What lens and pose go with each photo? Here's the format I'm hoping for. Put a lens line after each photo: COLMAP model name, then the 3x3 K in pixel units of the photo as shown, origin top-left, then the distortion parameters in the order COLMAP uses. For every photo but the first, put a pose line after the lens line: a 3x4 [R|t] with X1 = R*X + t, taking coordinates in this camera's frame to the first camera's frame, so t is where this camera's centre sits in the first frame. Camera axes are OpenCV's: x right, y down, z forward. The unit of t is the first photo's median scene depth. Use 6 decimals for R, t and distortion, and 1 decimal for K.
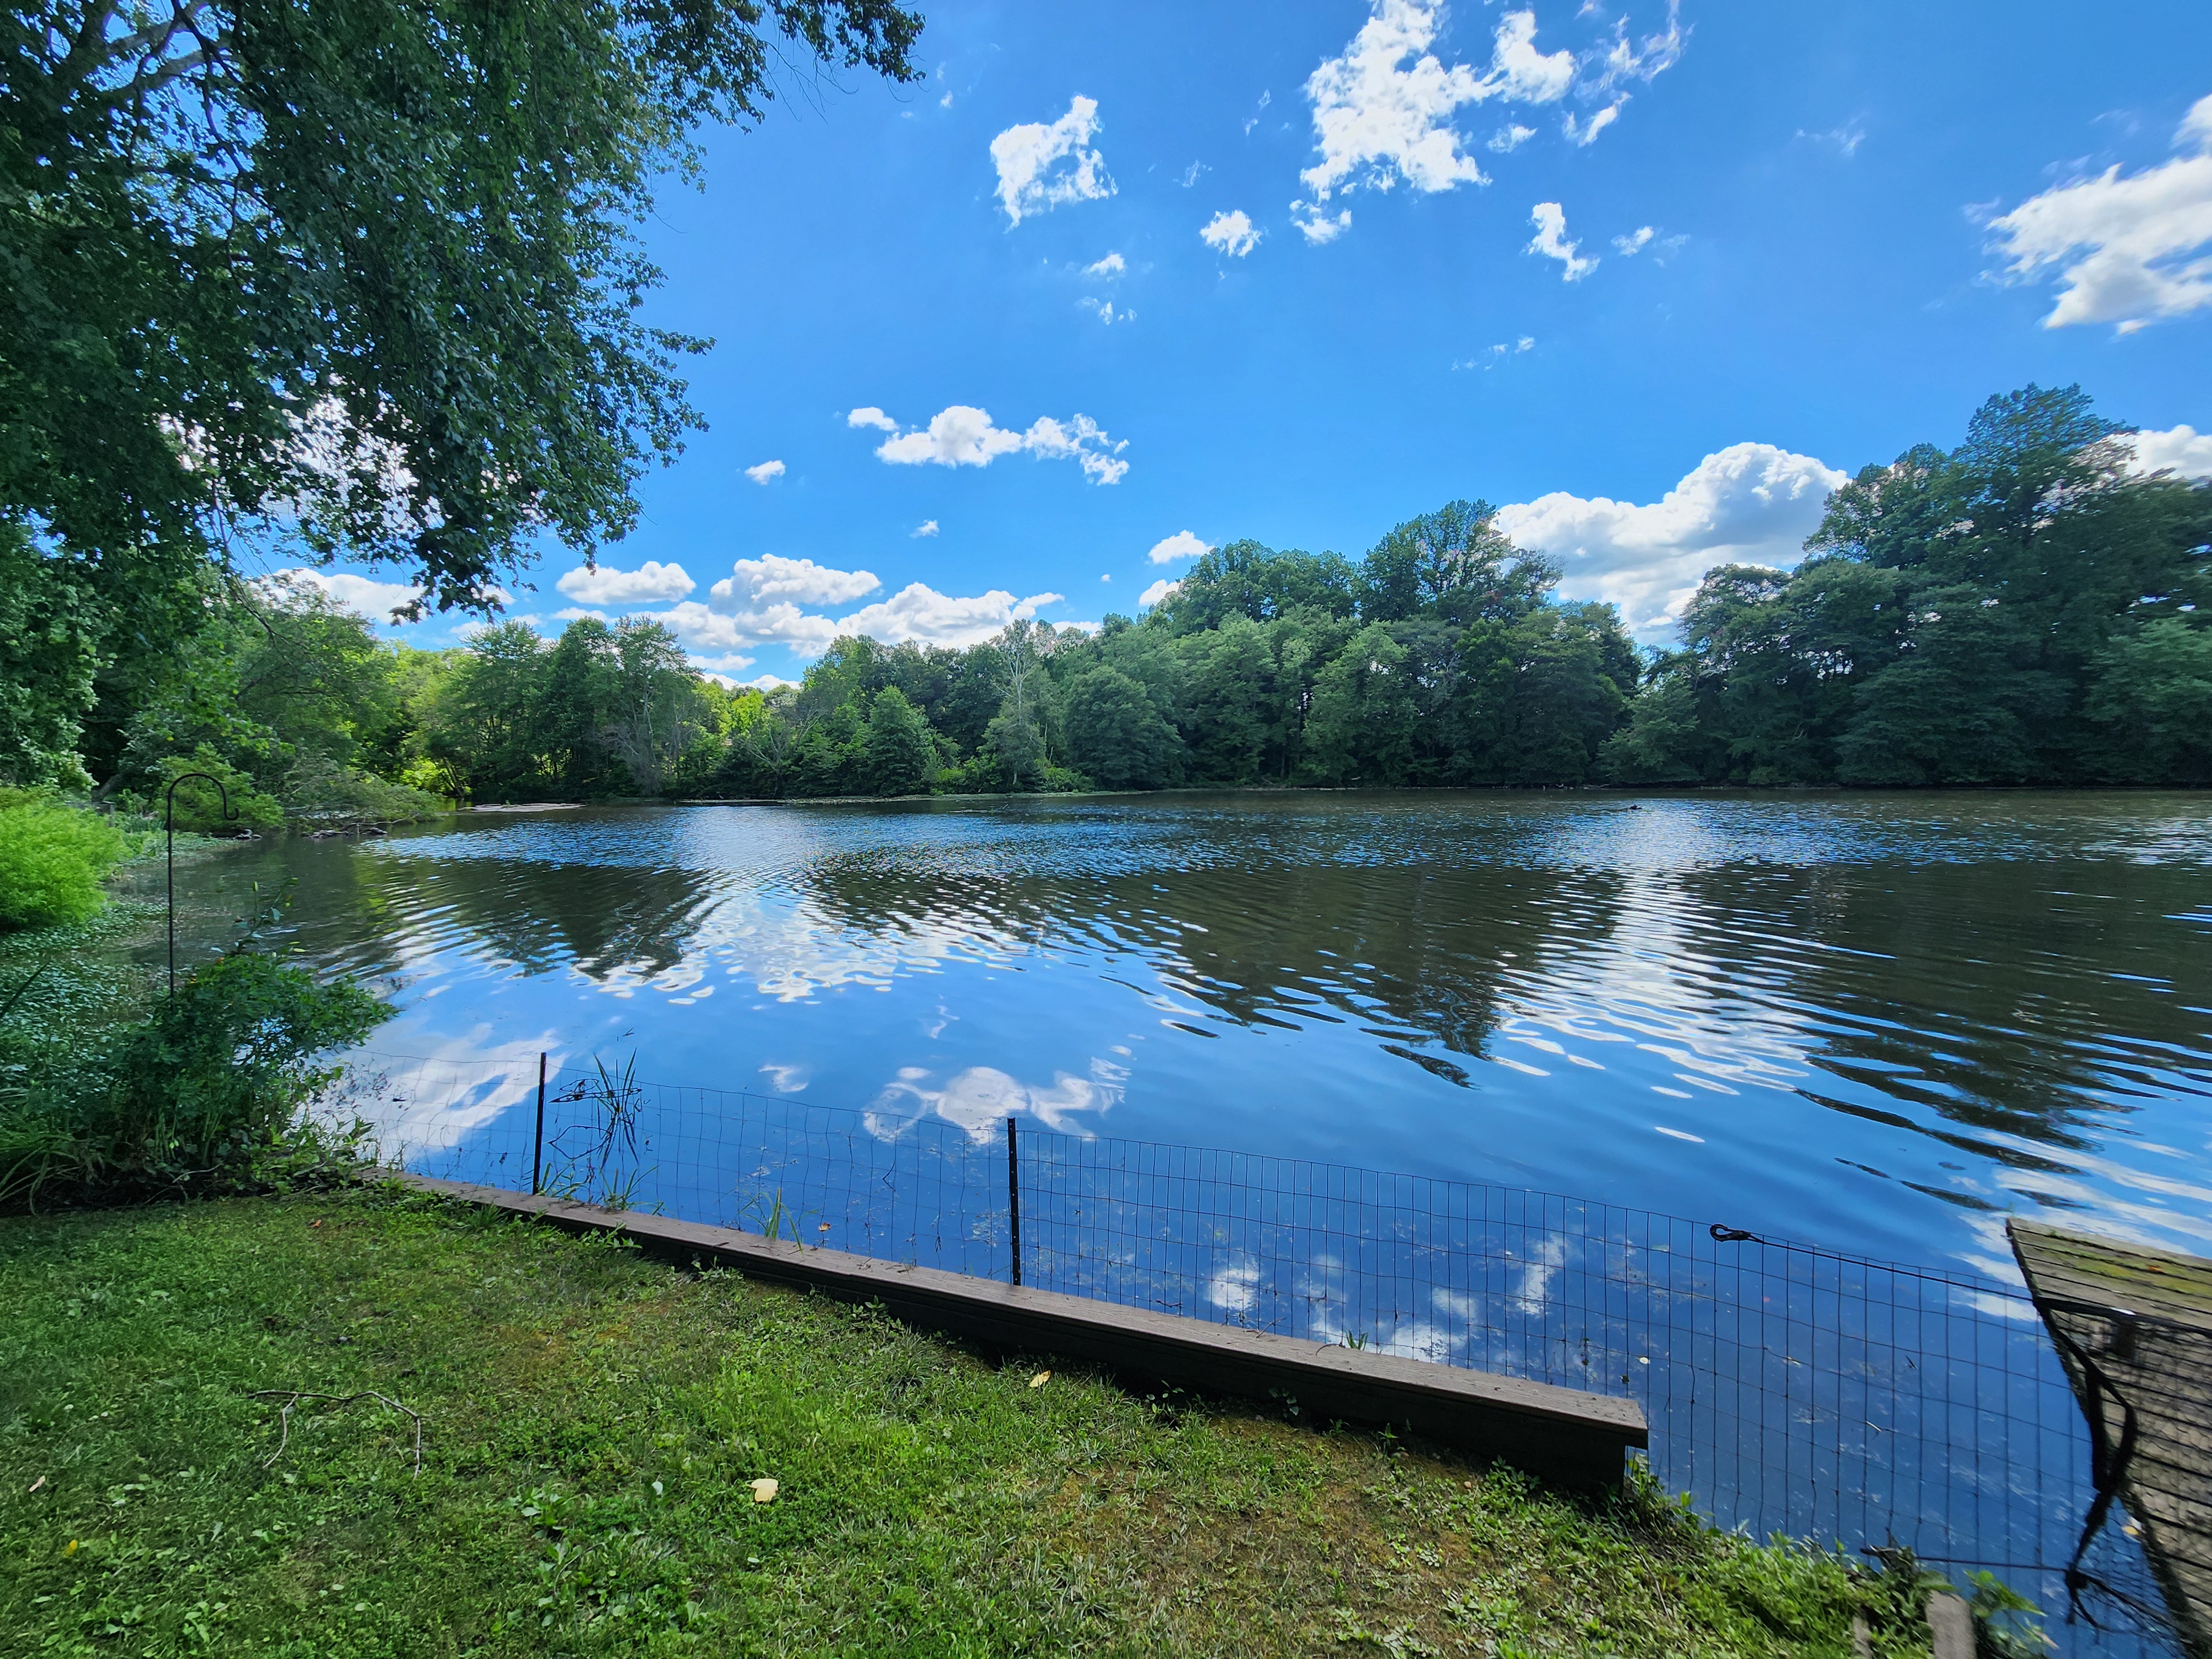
lens RADIAL K [[900.8, 0, 1089.5], [0, 900.8, 820.1], [0, 0, 1]] dist [-0.004402, -0.000078]
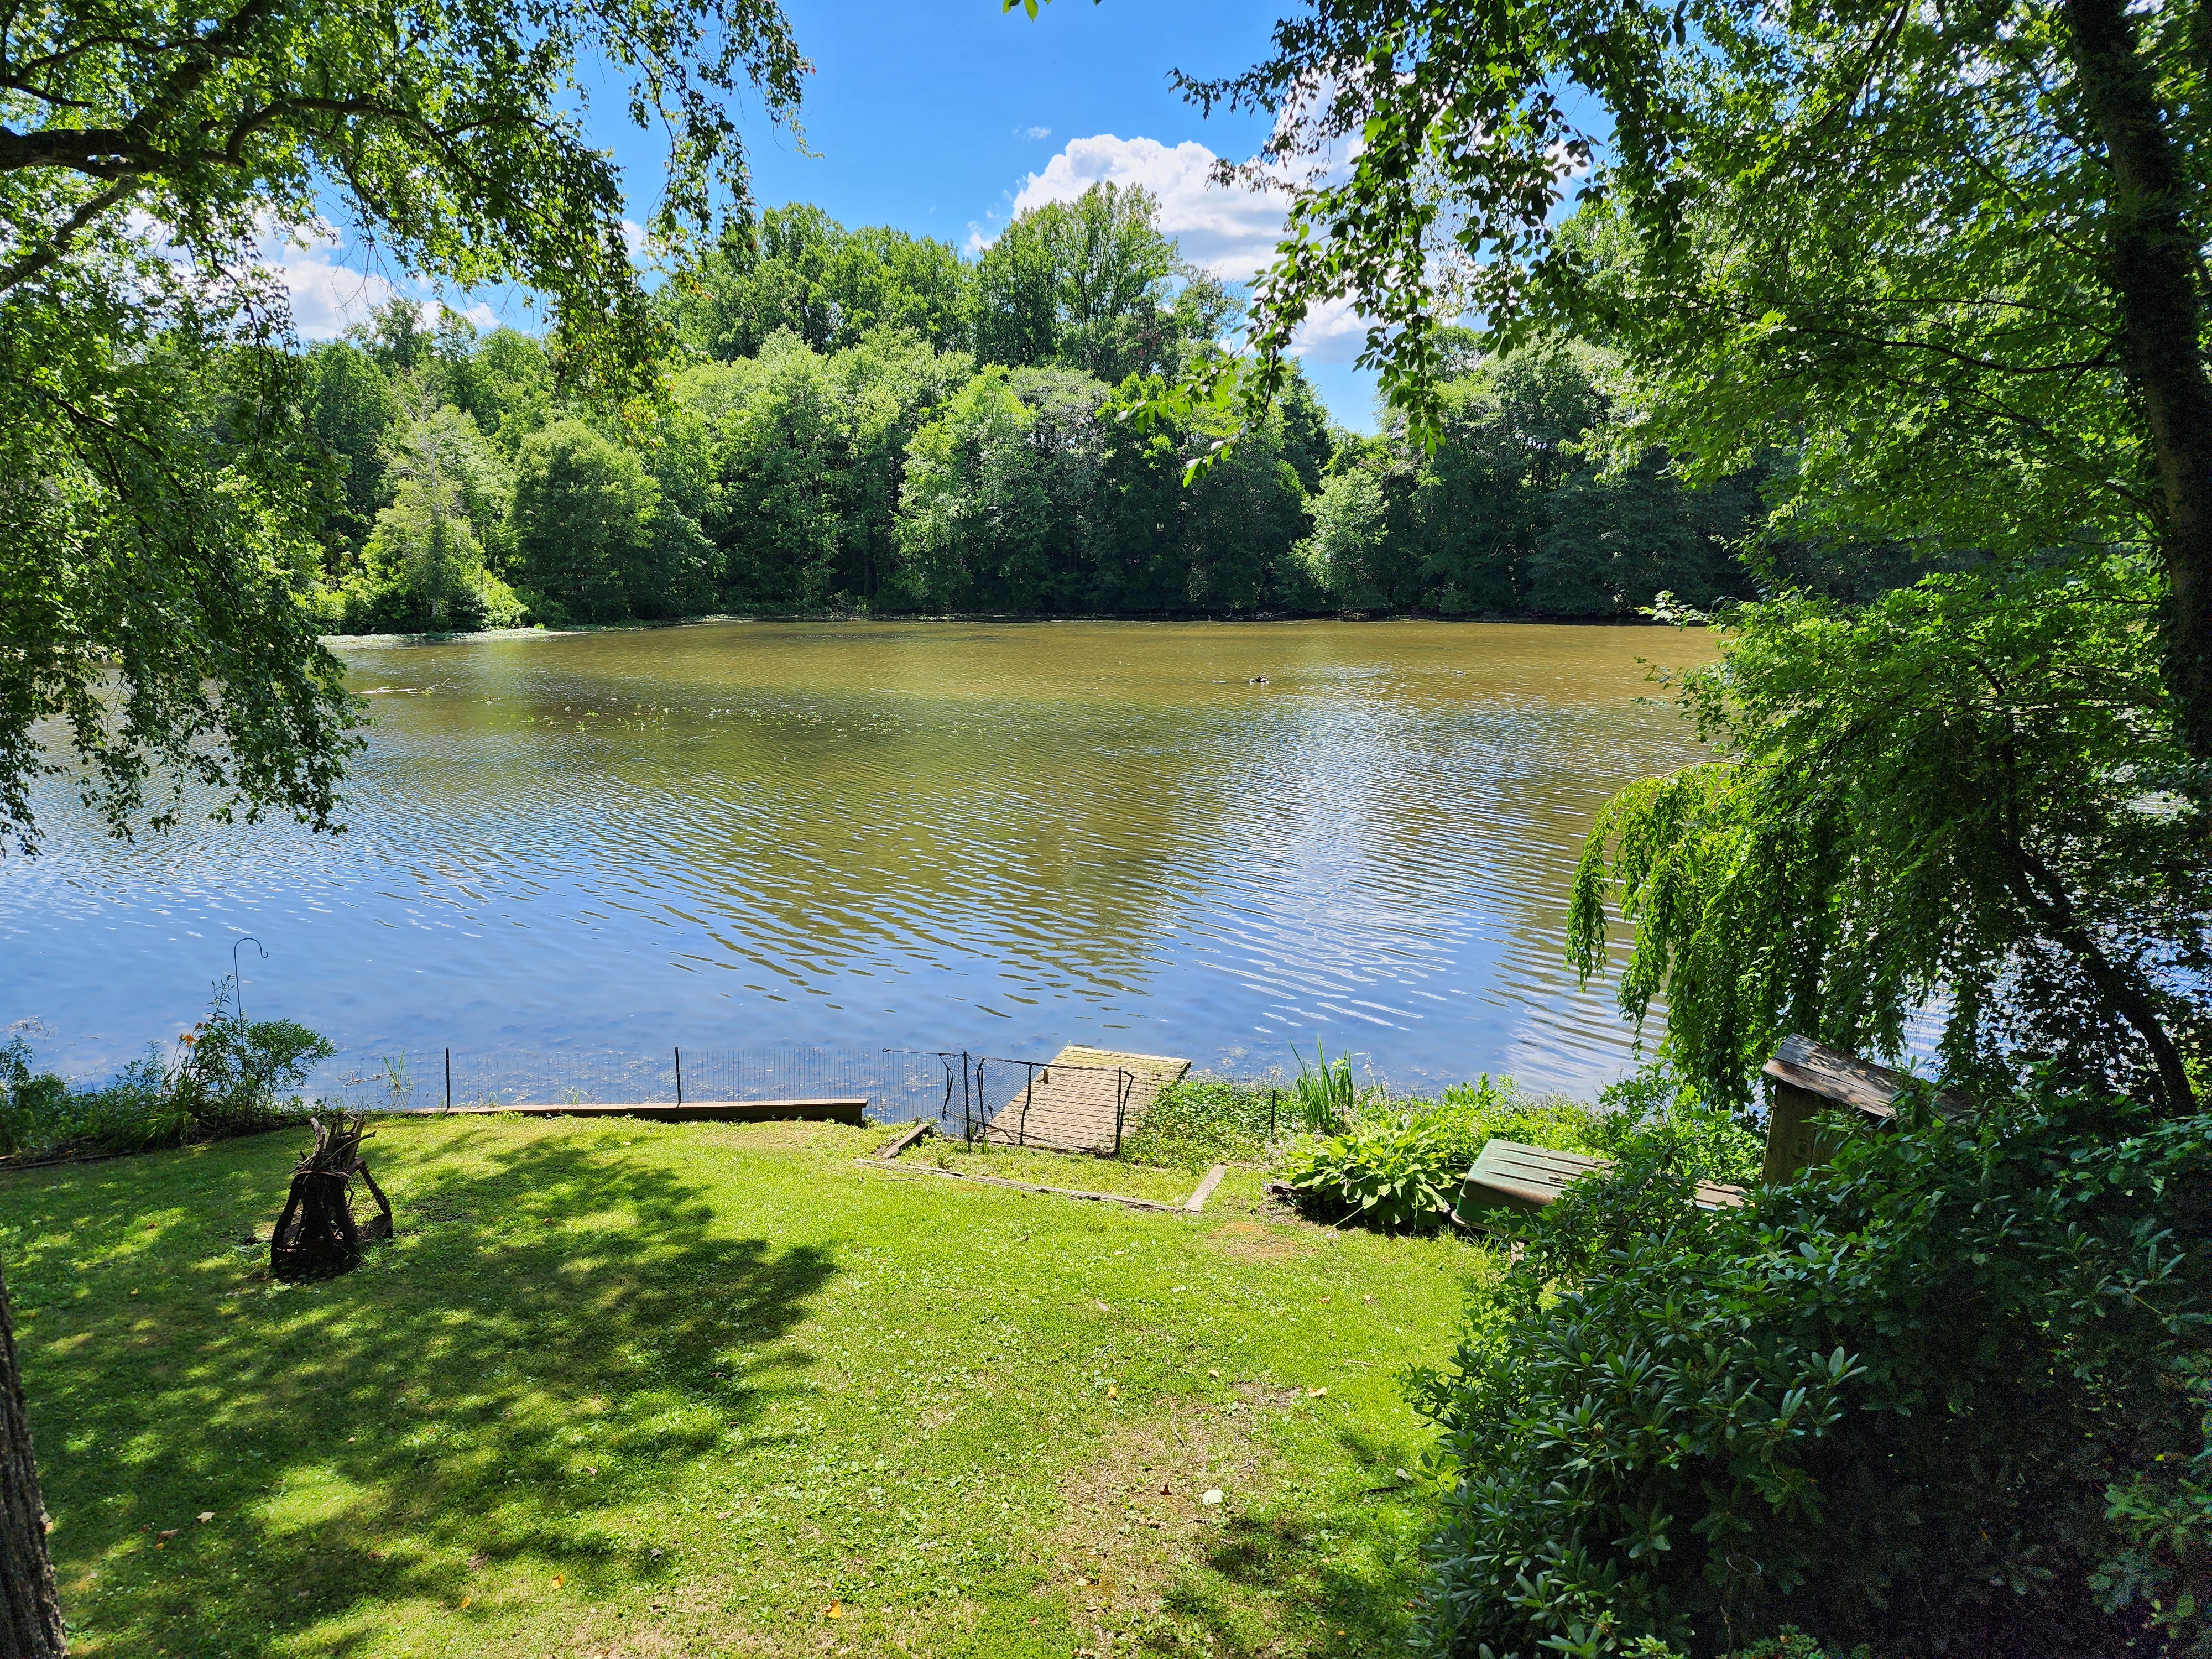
lens RADIAL K [[1448.1, 0, 1081.4], [0, 1448.1, 818.0], [0, 0, 1]] dist [0.134947, -0.148062]
pose [[0.940281, -0.053138, 0.336226, -0.011472], [0.008883, 0.991234, 0.131817, -0.028190], [-0.340283, -0.120959, 0.932511, -0.105060]]
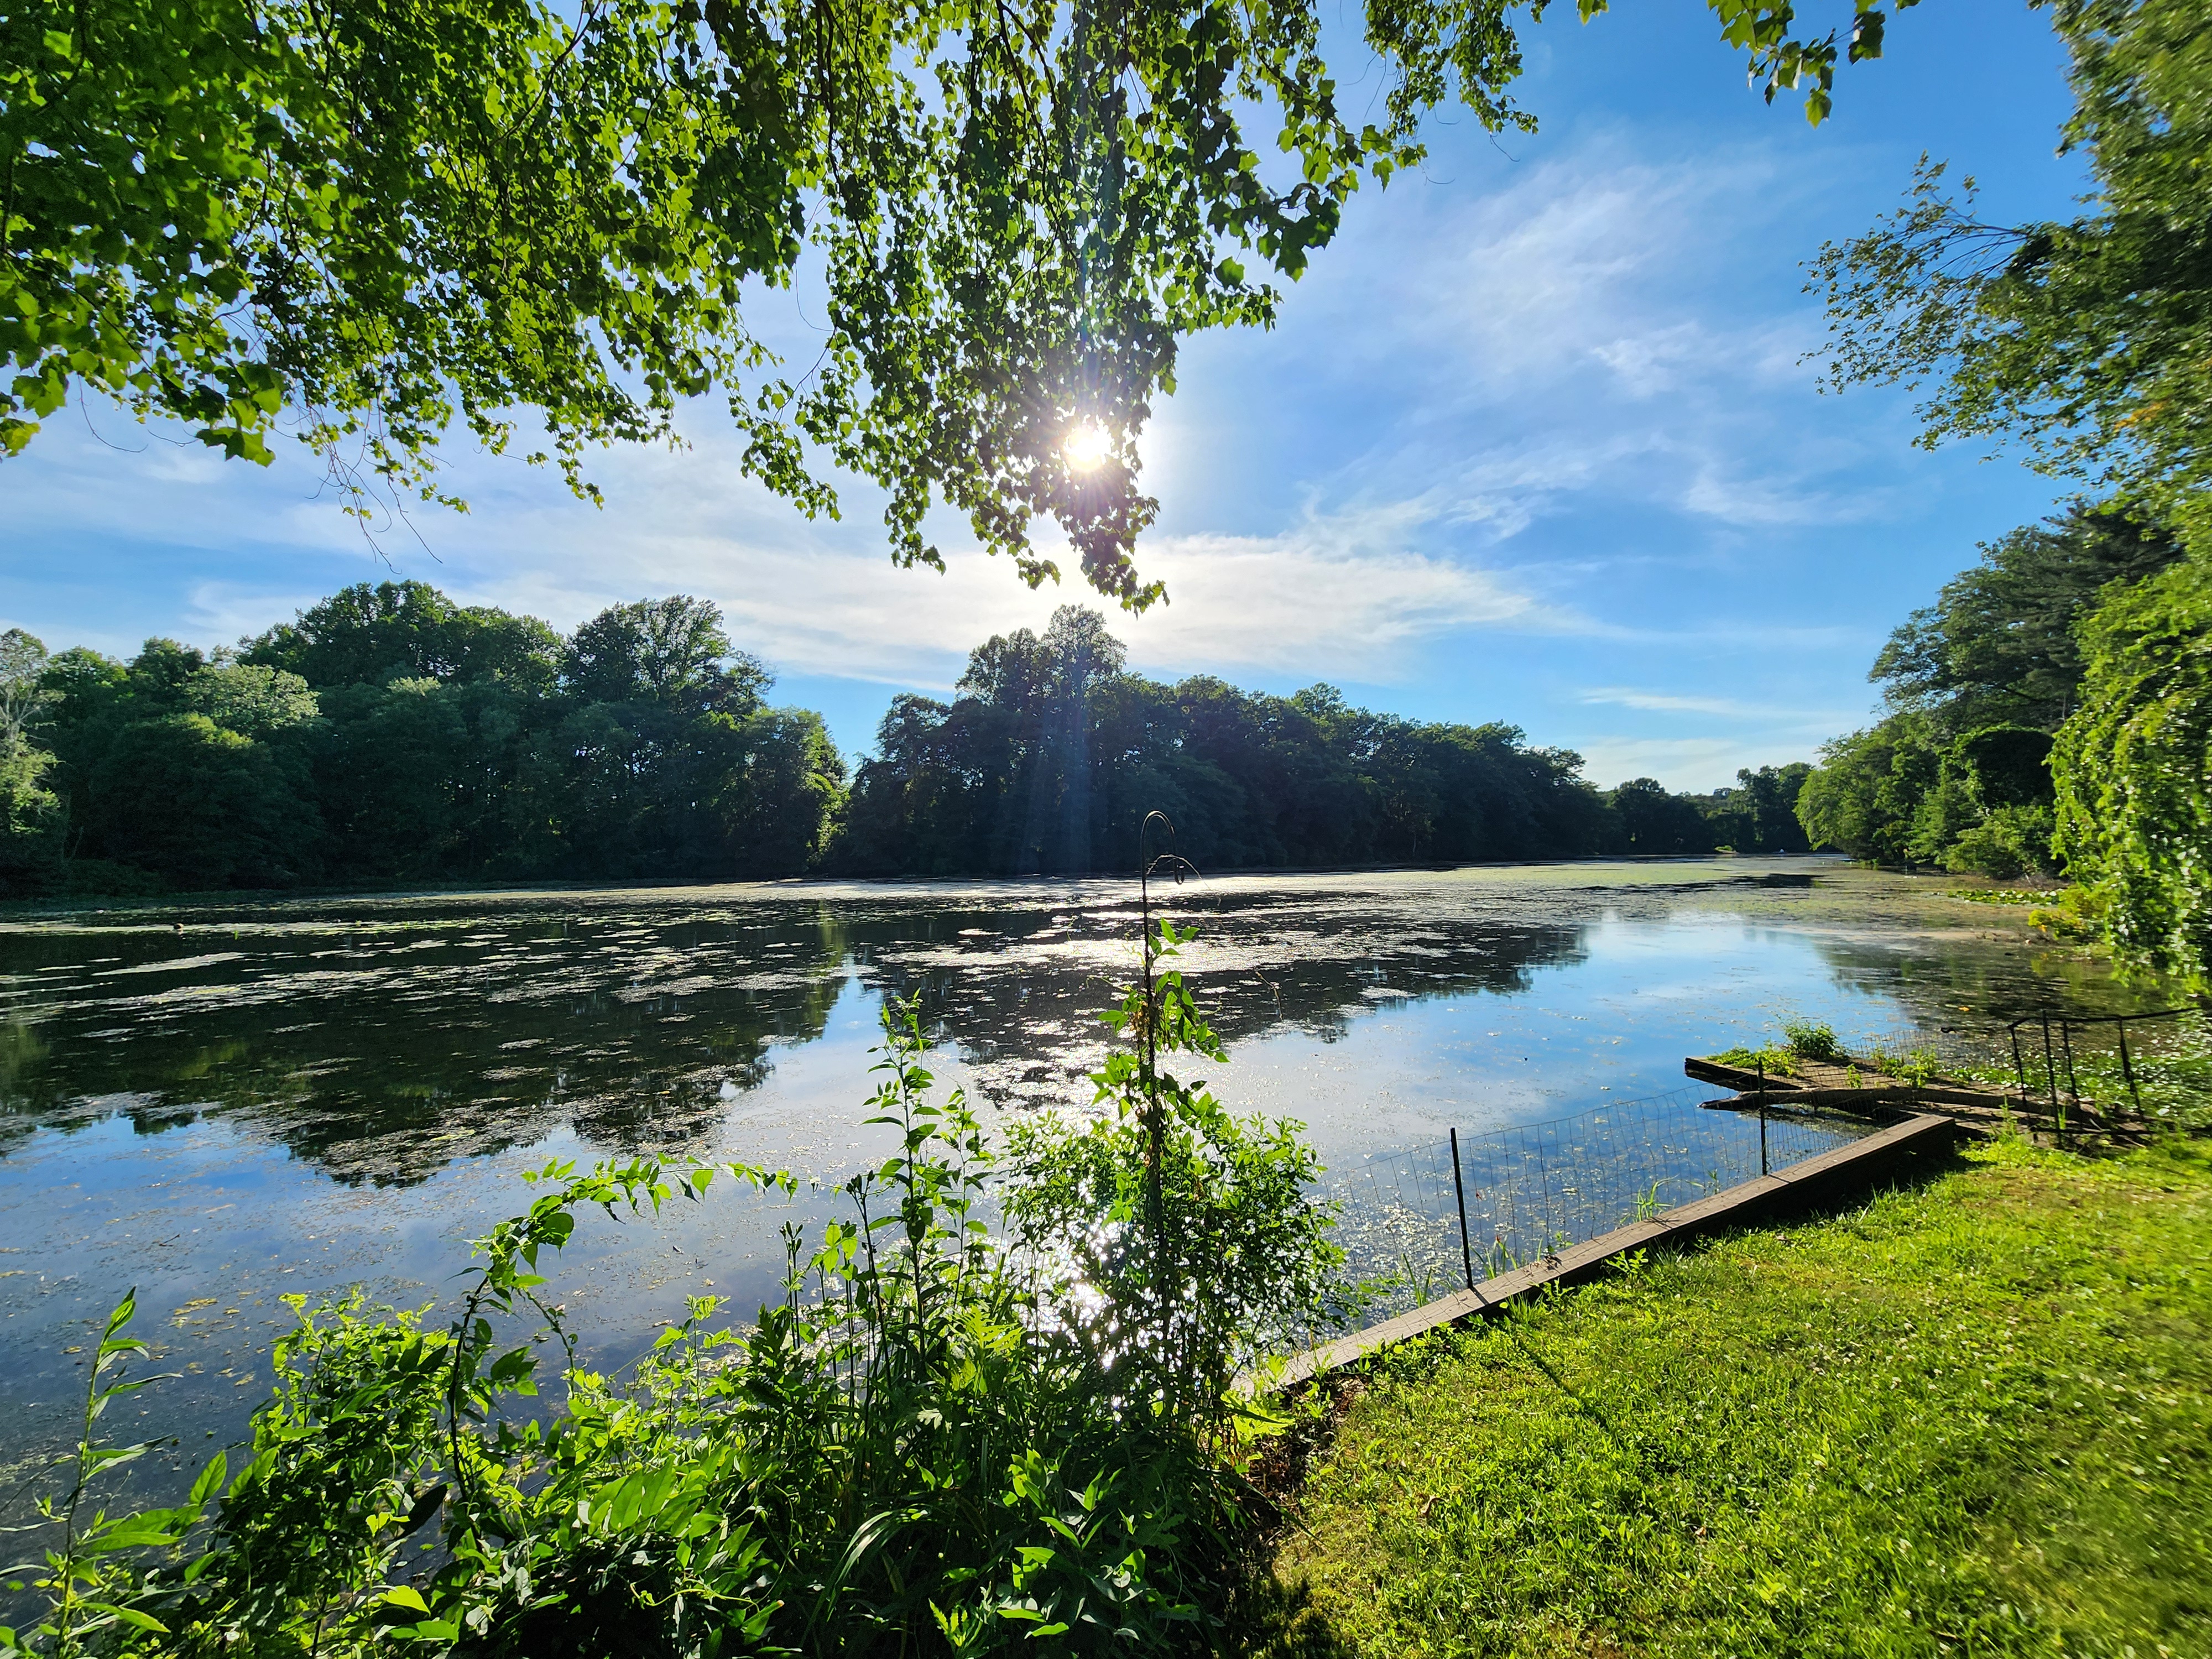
lens RADIAL K [[904.2, 0, 1094.3], [0, 904.2, 826.0], [0, 0, 1]] dist [0.000943, 0.000620]
pose [[0.653661, 0.027055, 0.756304, -0.048514], [0.044767, 0.996228, -0.074329, -0.000029], [-0.755462, 0.082443, 0.649985, 0.020121]]
